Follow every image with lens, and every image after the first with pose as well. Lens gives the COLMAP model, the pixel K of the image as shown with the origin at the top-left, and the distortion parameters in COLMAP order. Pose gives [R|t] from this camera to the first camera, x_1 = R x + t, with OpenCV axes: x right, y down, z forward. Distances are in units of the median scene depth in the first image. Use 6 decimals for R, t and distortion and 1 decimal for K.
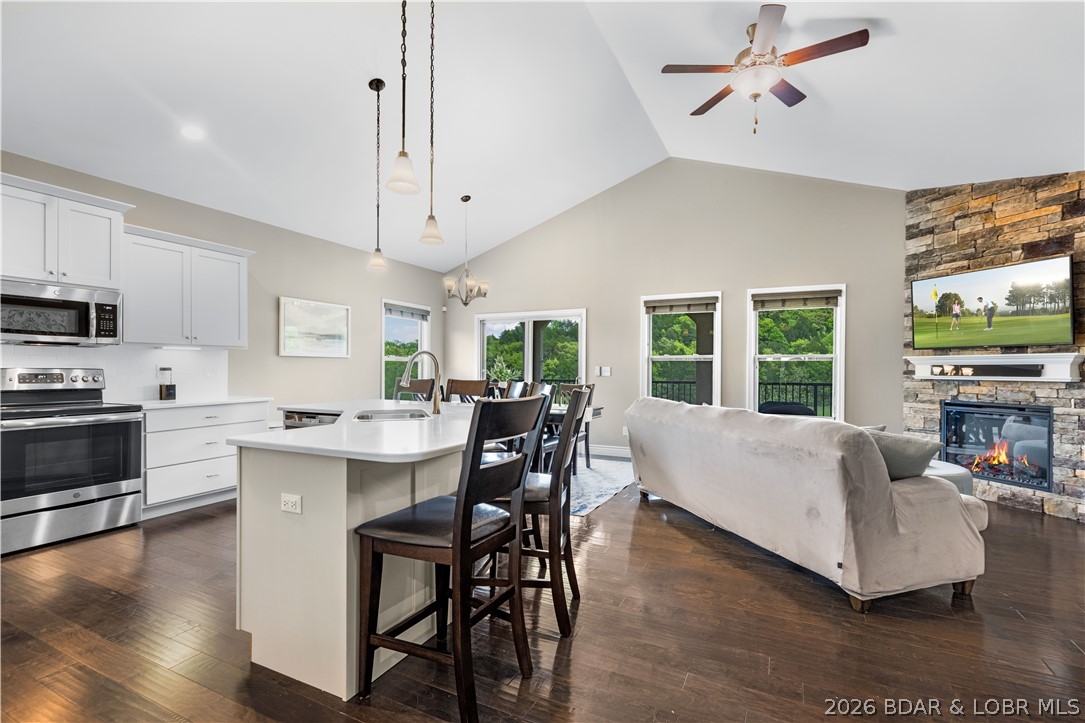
lens RADIAL K [[487.9, 0, 542.7], [0, 487.9, 369.6], [0, 0, 1]] dist [0.006759, -0.001747]
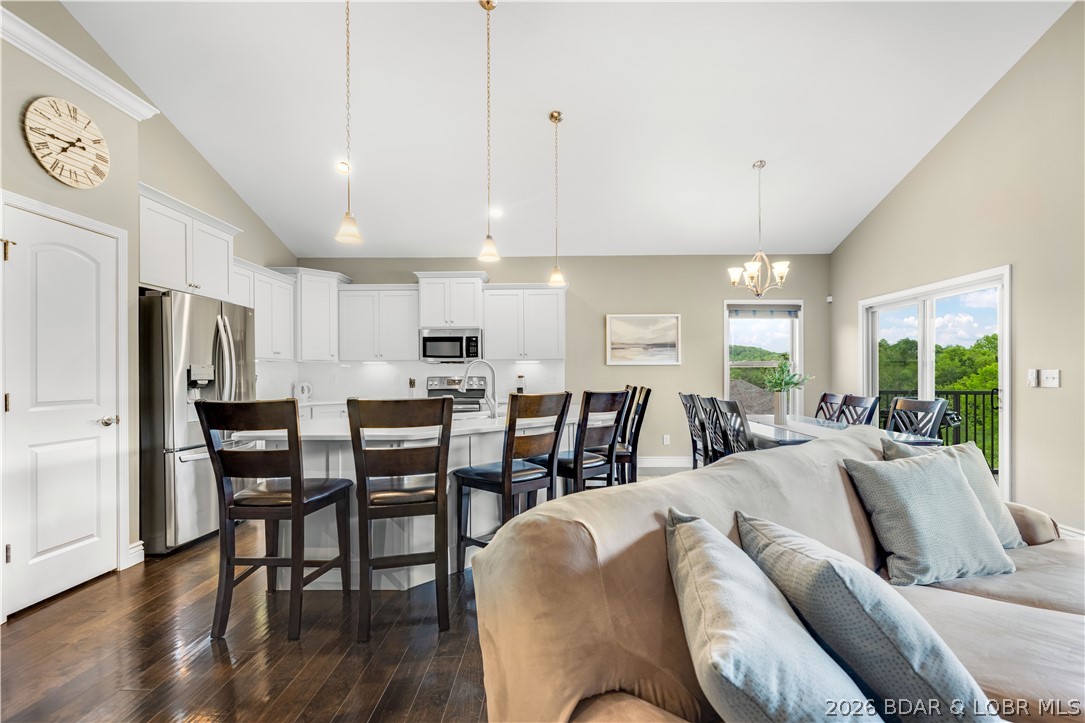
lens RADIAL K [[487.9, 0, 547.4], [0, 487.9, 375.5], [0, 0, 1]] dist [0.006759, -0.001747]
pose [[0.444001, -0.005518, -0.896009, 0.517591], [0.003656, 0.999984, -0.004347, 0.001183], [0.896019, -0.001345, 0.444014, 0.411968]]
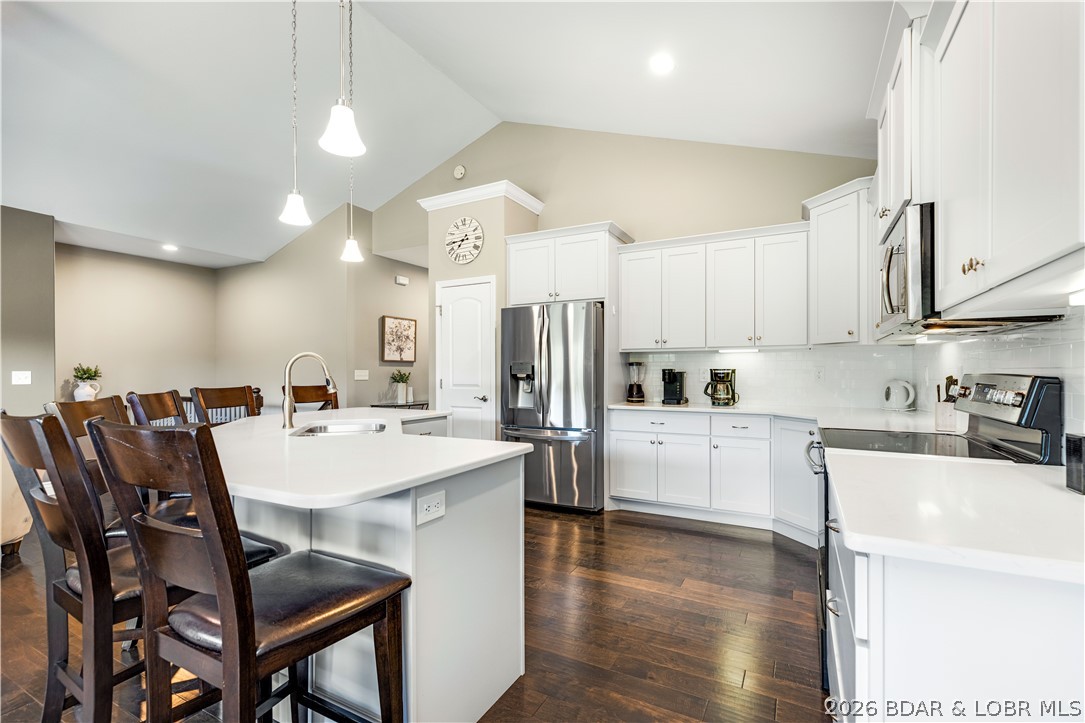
lens RADIAL K [[487.9, 0, 540.0], [0, 487.9, 370.9], [0, 0, 1]] dist [0.006759, -0.001747]
pose [[-0.999712, -0.000328, 0.023981, -0.423534], [-0.000229, 0.999992, 0.004113, -0.006090], [-0.023982, 0.004107, -0.999704, 1.179855]]
